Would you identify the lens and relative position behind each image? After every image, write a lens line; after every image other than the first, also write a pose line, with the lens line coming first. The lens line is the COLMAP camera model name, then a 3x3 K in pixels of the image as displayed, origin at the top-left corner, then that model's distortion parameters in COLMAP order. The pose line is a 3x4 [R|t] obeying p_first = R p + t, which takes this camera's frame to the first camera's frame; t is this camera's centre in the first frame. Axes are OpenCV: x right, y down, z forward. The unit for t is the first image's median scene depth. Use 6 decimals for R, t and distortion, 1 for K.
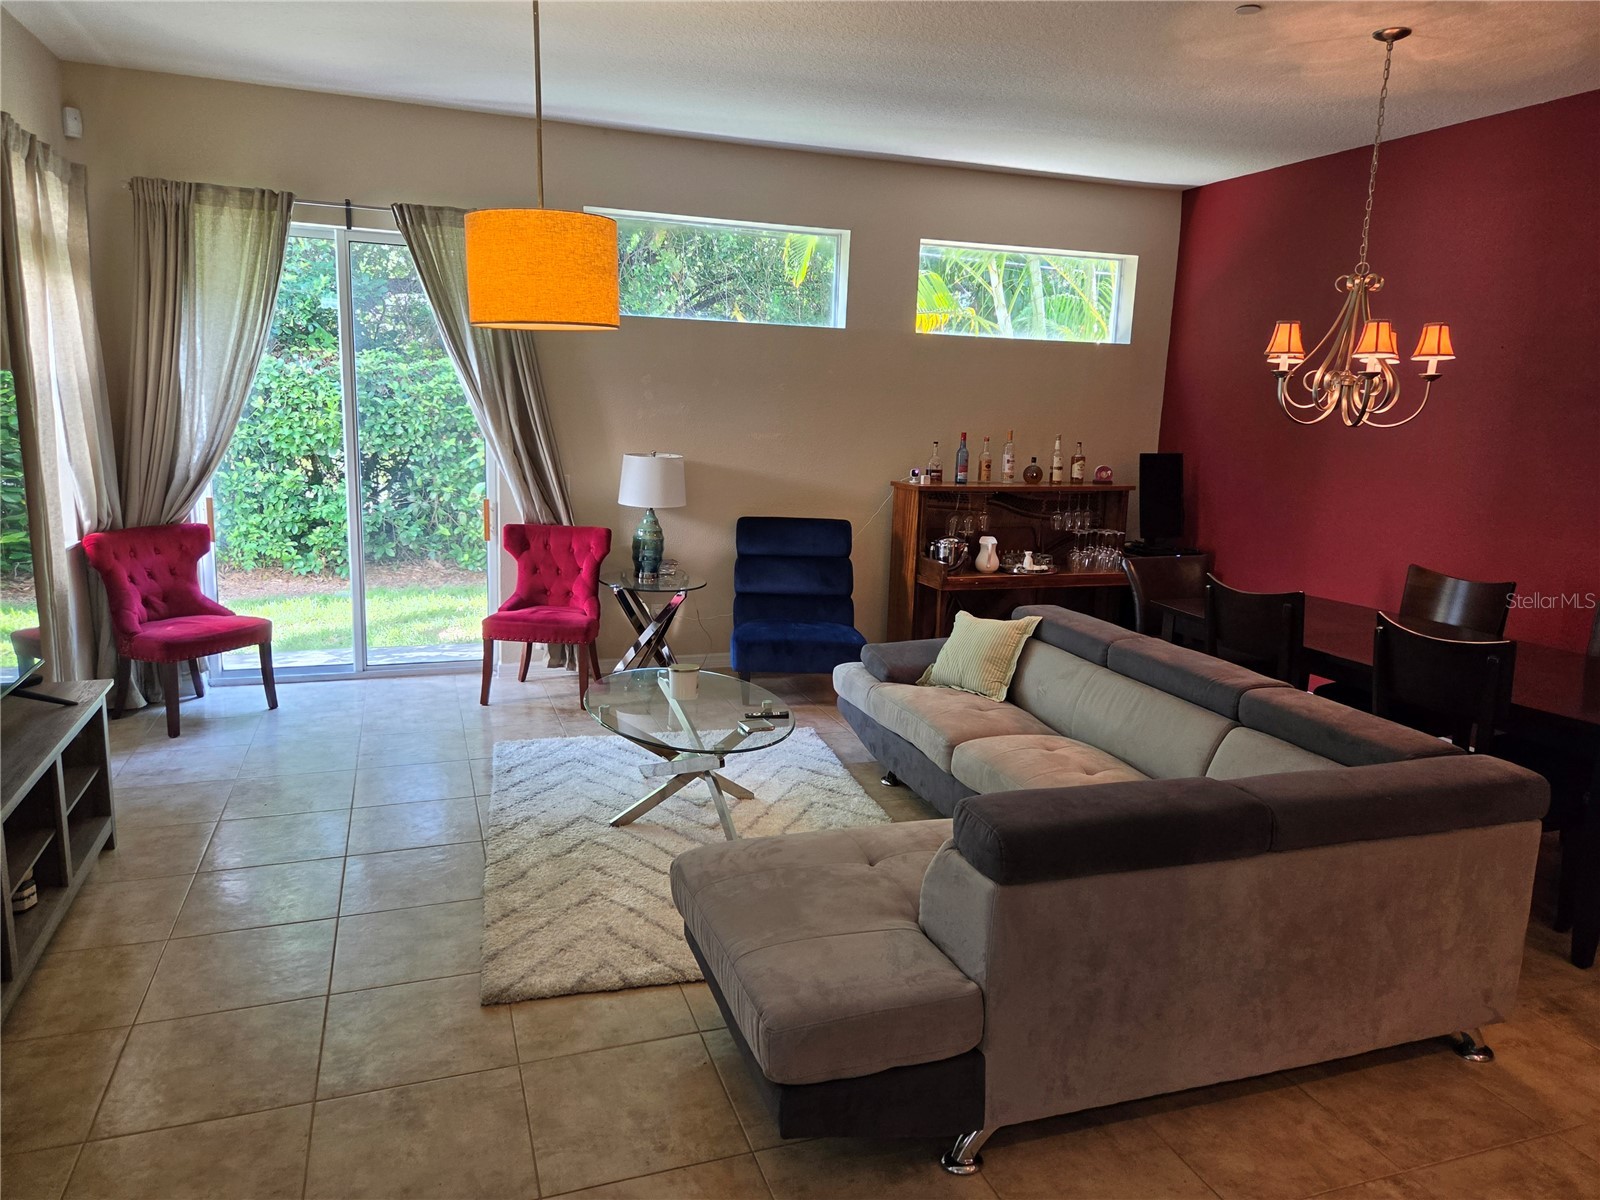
lens RADIAL K [[1077.1, 0, 792.1], [0, 1077.1, 588.8], [0, 0, 1]] dist [0.074070, -0.068322]
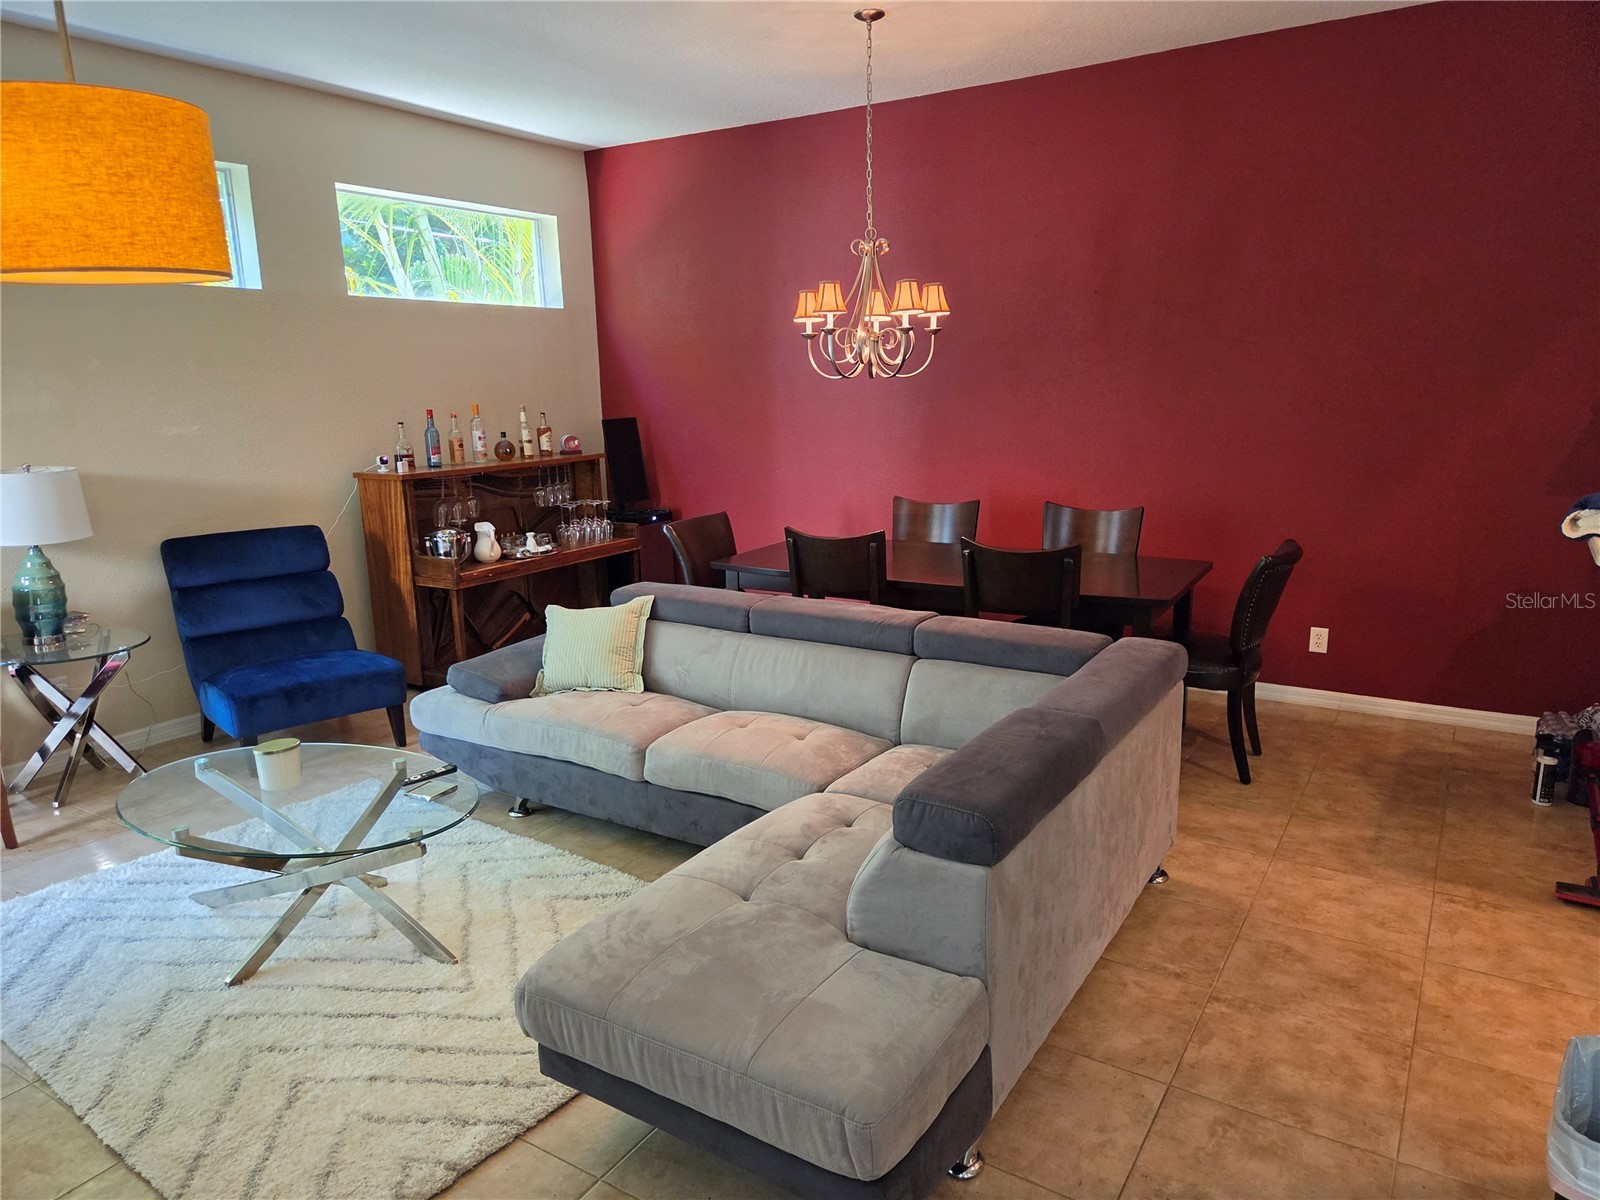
lens RADIAL K [[1069.9, 0, 800.0], [0, 1069.9, 600.0], [0, 0, 1]] dist [0.077809, -0.067776]
pose [[0.782515, -0.178220, 0.596581, -0.193410], [0.155971, 0.983718, 0.089289, -0.028500], [-0.602780, 0.023179, 0.797571, 0.143796]]
